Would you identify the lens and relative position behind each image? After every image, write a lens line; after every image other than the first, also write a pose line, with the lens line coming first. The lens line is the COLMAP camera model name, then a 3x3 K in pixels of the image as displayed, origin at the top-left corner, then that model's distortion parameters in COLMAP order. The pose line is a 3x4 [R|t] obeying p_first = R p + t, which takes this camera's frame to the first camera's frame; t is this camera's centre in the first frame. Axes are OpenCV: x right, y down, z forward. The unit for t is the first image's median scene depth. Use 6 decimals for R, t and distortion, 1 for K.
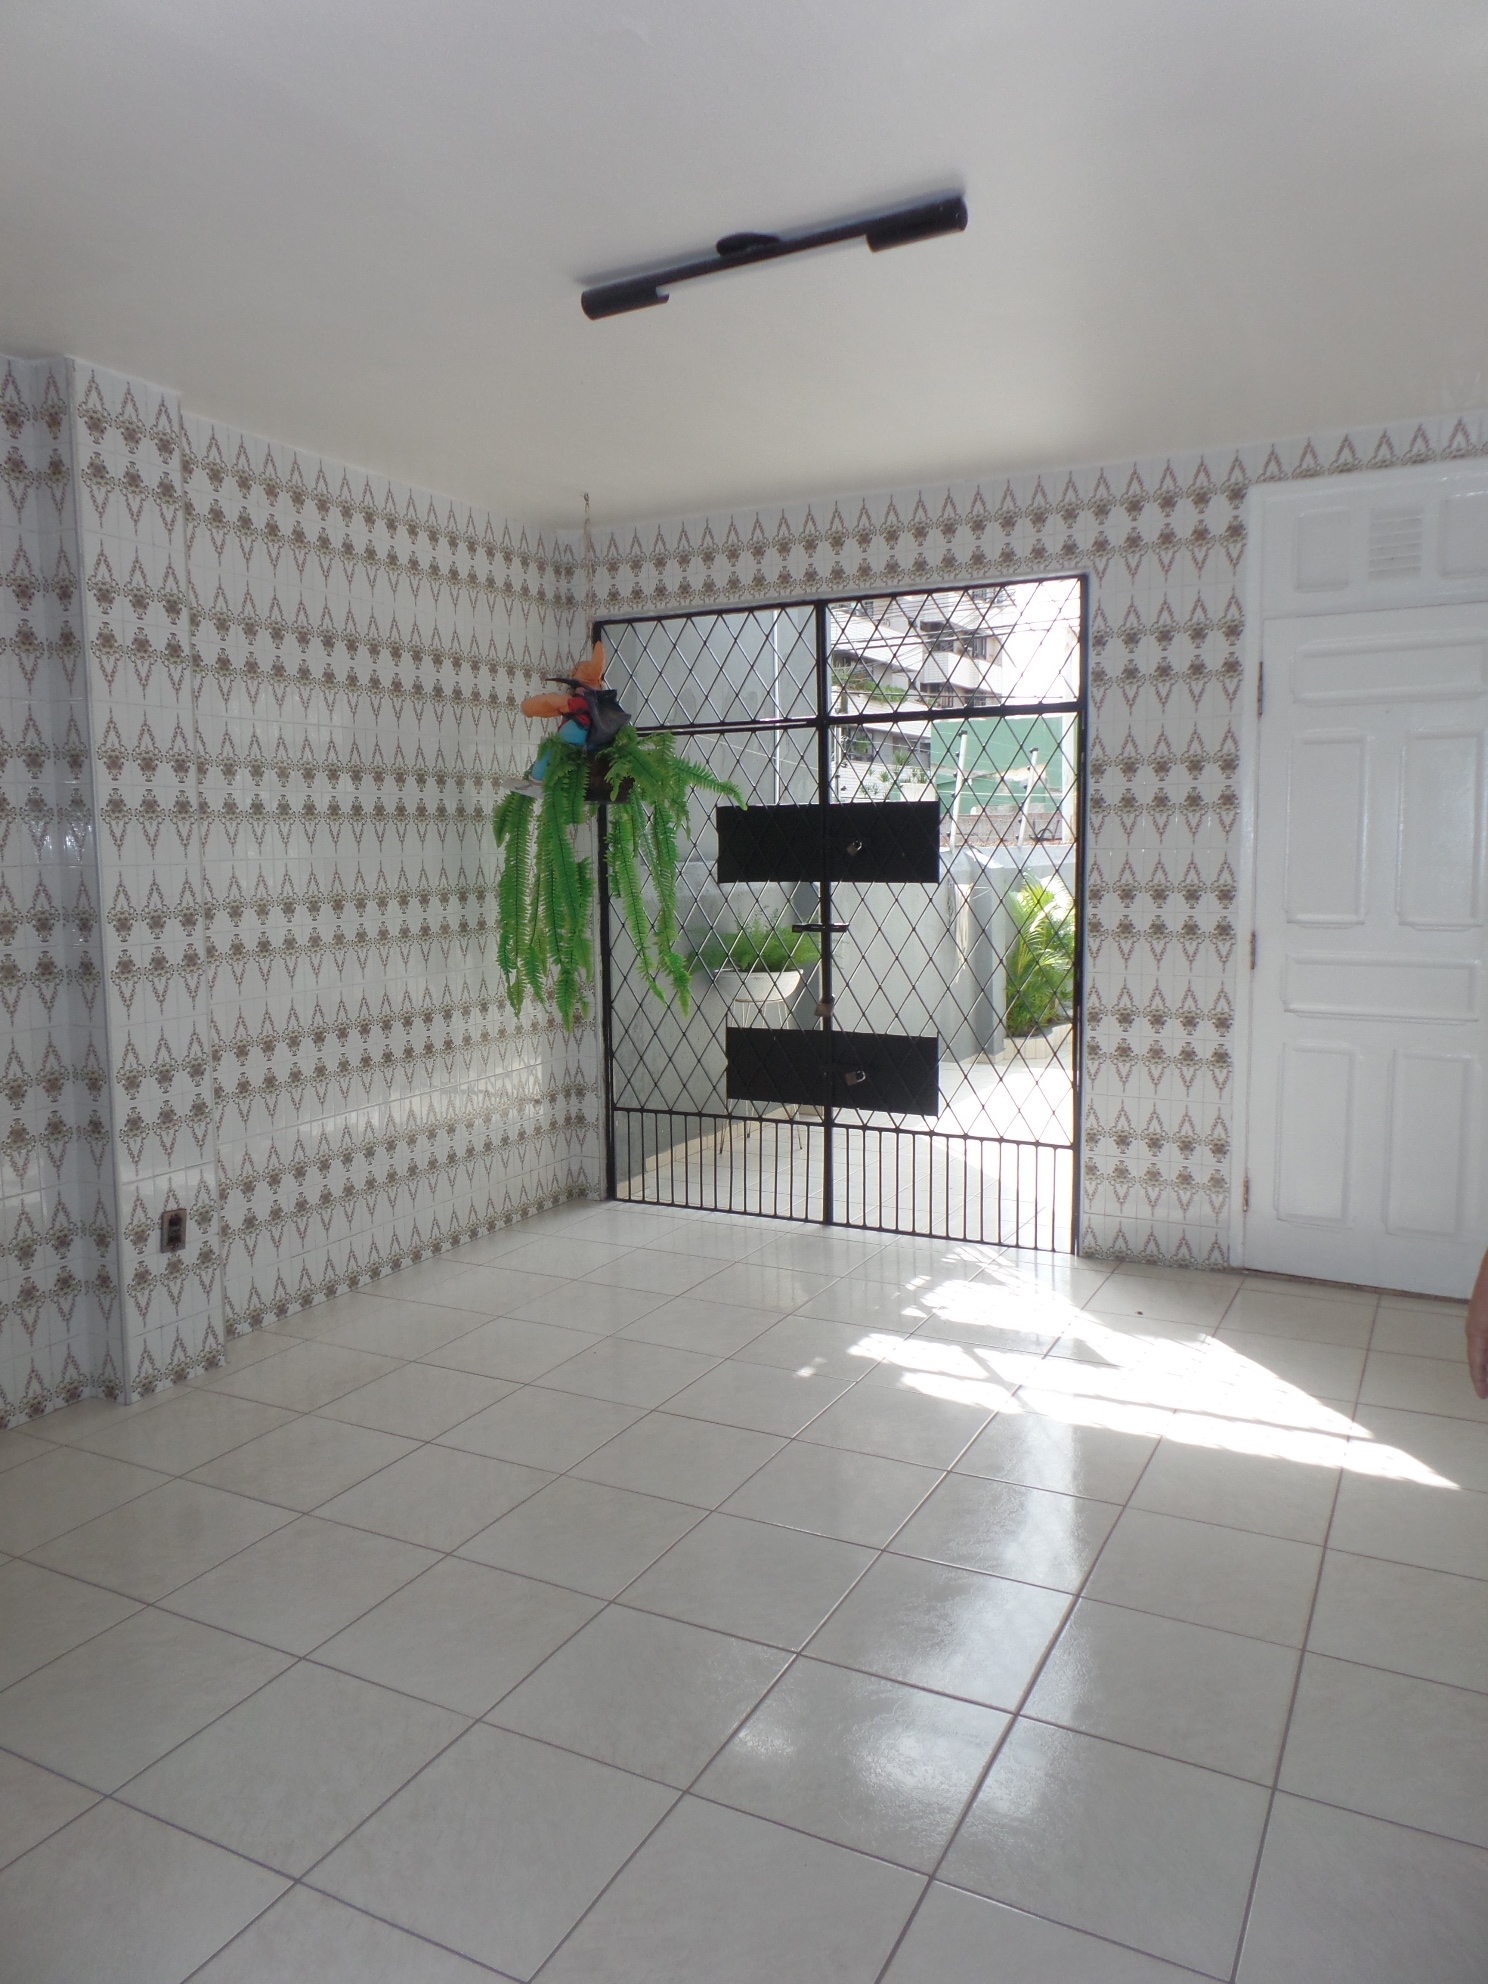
lens RADIAL K [[1386.9, 0, 744.0], [0, 1386.9, 990.8], [0, 0, 1]] dist [0.003042, 0.000073]
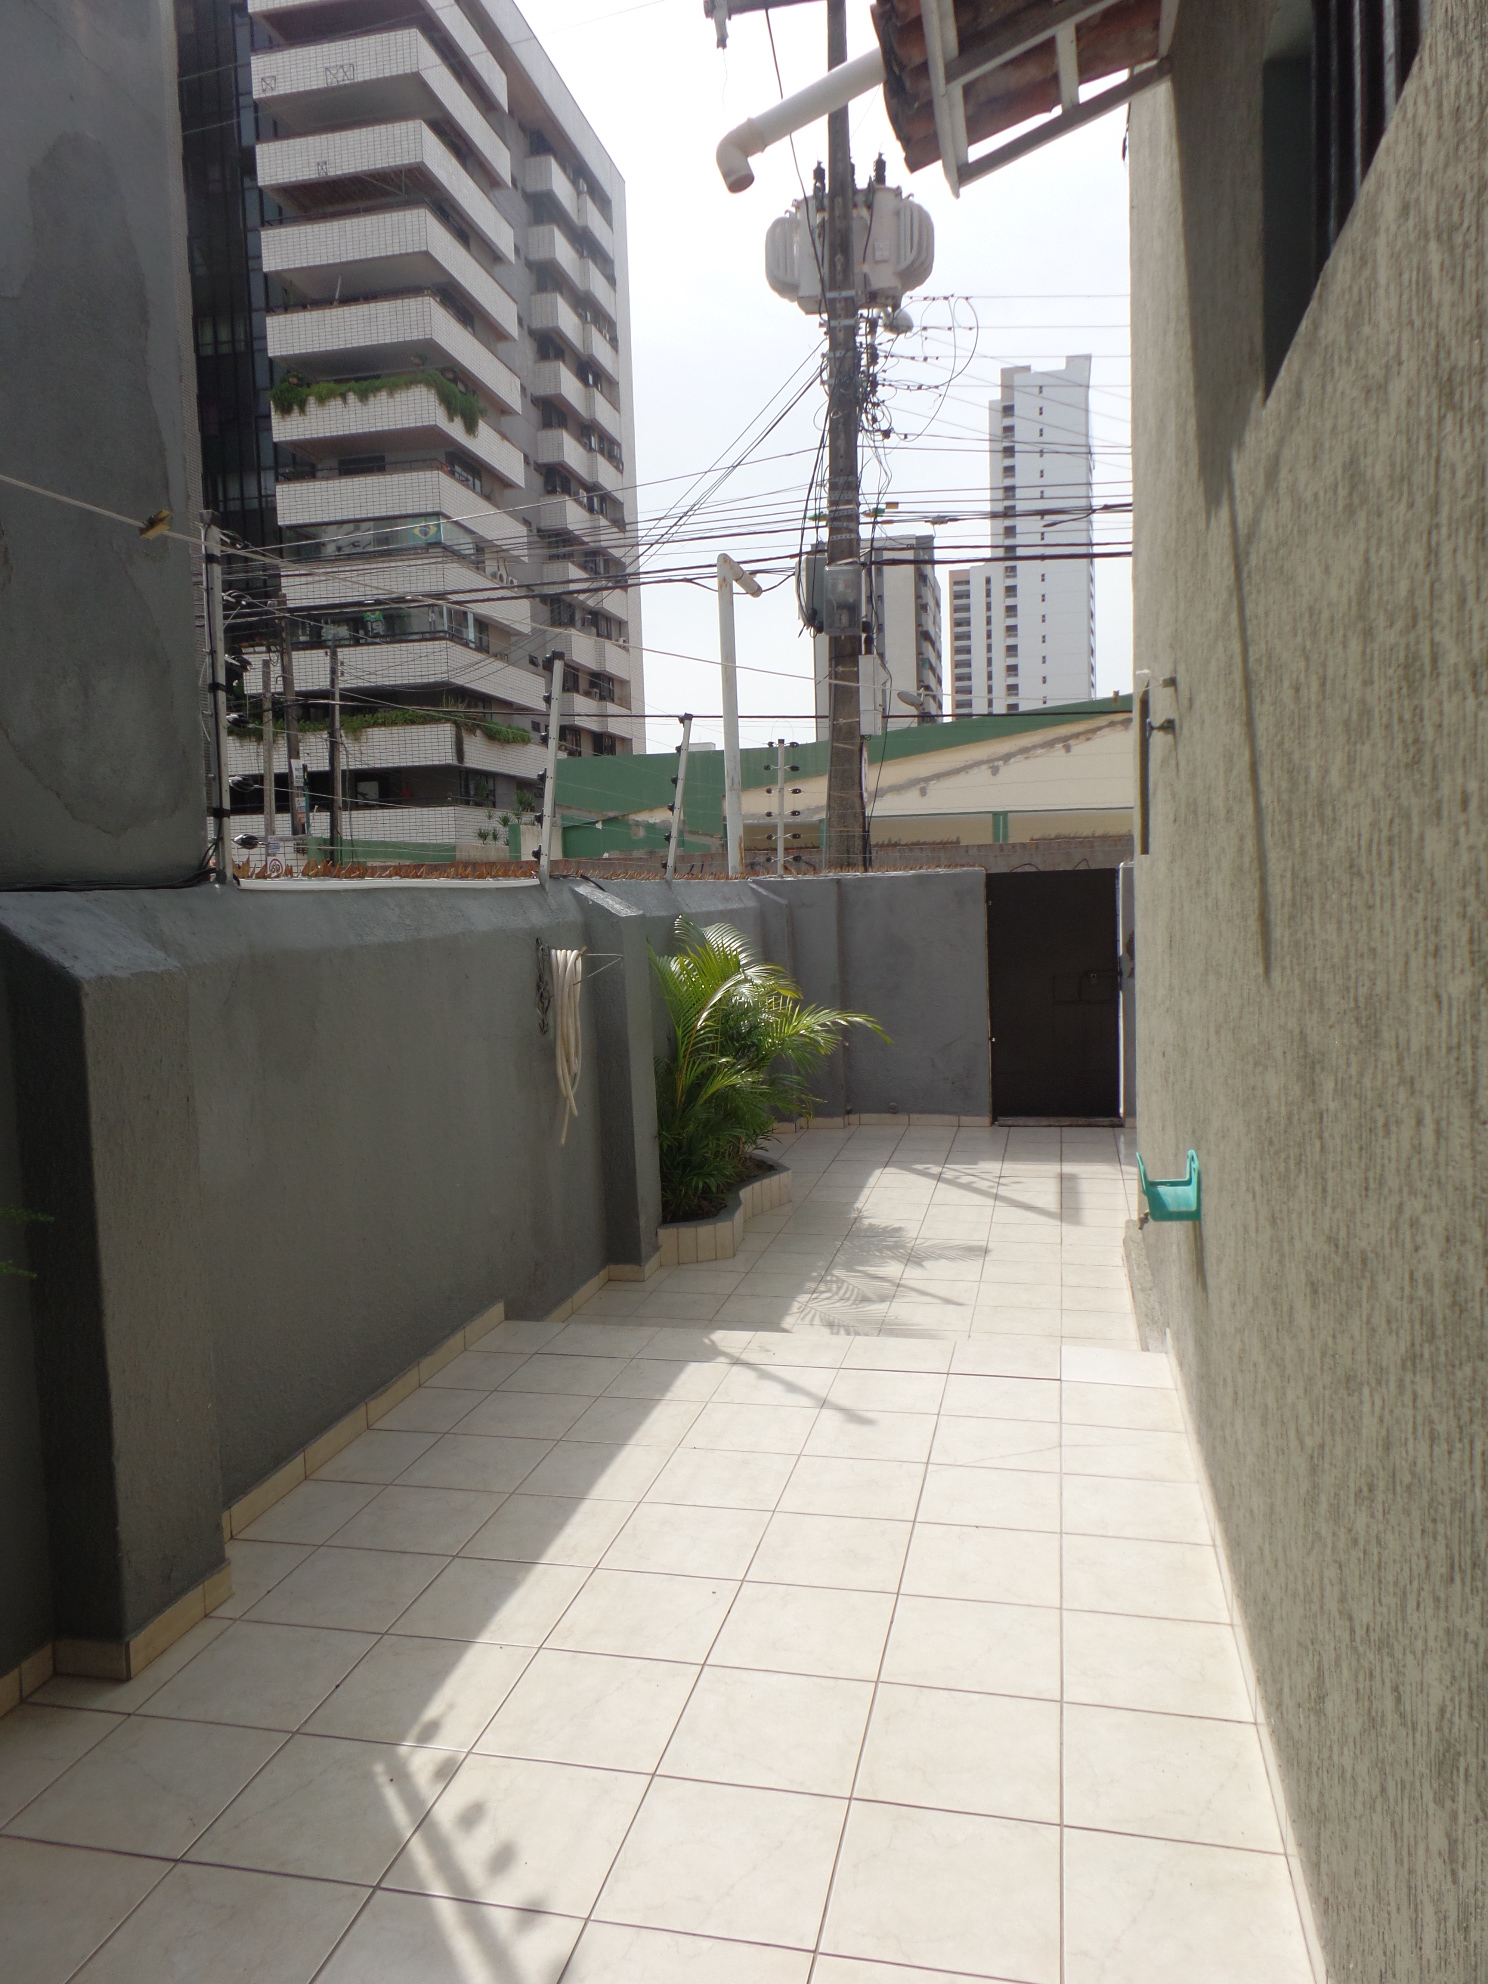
lens RADIAL K [[1386.9, 0, 744.9], [0, 1386.9, 991.3], [0, 0, 1]] dist [0.003042, 0.000073]
pose [[0.966354, -0.039363, 0.254187, 0.084849], [0.049107, 0.998278, -0.032098, -0.038833], [-0.252486, 0.043501, 0.966622, 0.457649]]
